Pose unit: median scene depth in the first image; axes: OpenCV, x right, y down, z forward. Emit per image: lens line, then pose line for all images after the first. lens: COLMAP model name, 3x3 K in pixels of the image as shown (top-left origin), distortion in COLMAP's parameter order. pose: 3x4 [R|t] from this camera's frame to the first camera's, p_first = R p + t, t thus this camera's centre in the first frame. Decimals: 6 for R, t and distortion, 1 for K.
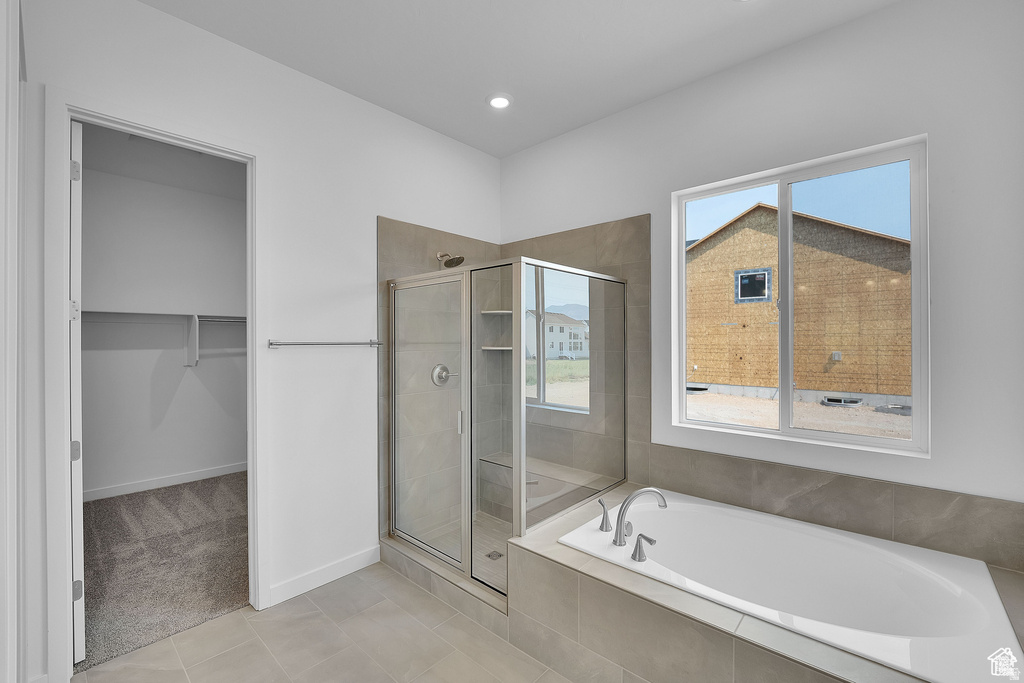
lens RADIAL K [[427.8, 0, 508.8], [0, 427.8, 339.9], [0, 0, 1]] dist [-0.000581, -0.000219]
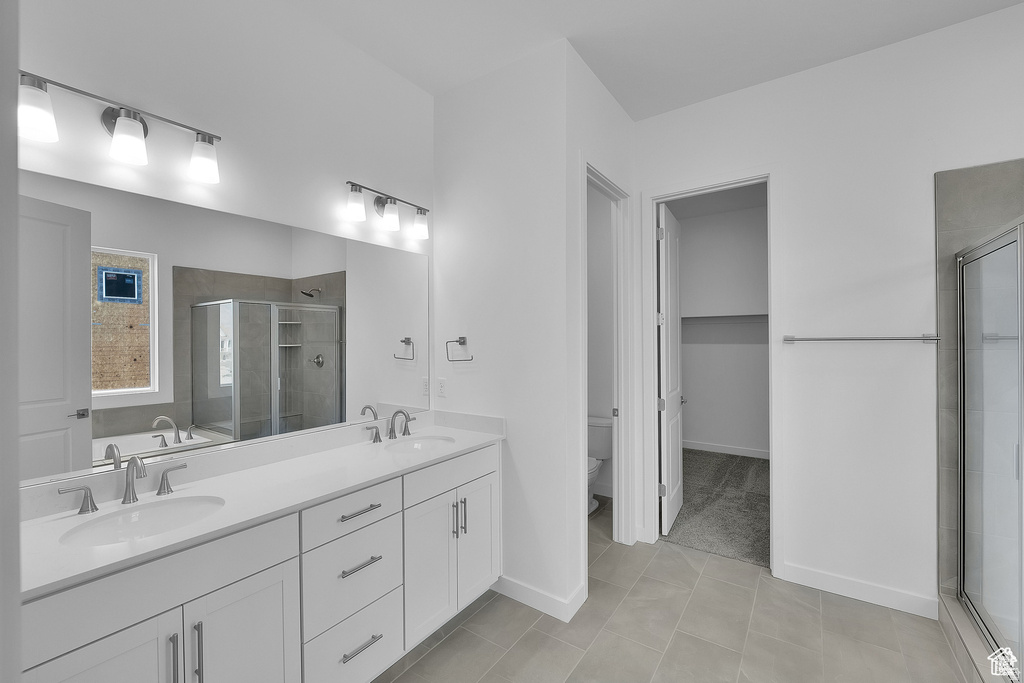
lens RADIAL K [[427.8, 0, 508.8], [0, 427.8, 339.9], [0, 0, 1]] dist [-0.000581, -0.000219]
pose [[0.135165, 0.001444, -0.990822, 0.375125], [0.013500, 0.999903, 0.003298, -0.002497], [0.990731, -0.013822, 0.135132, 0.143493]]
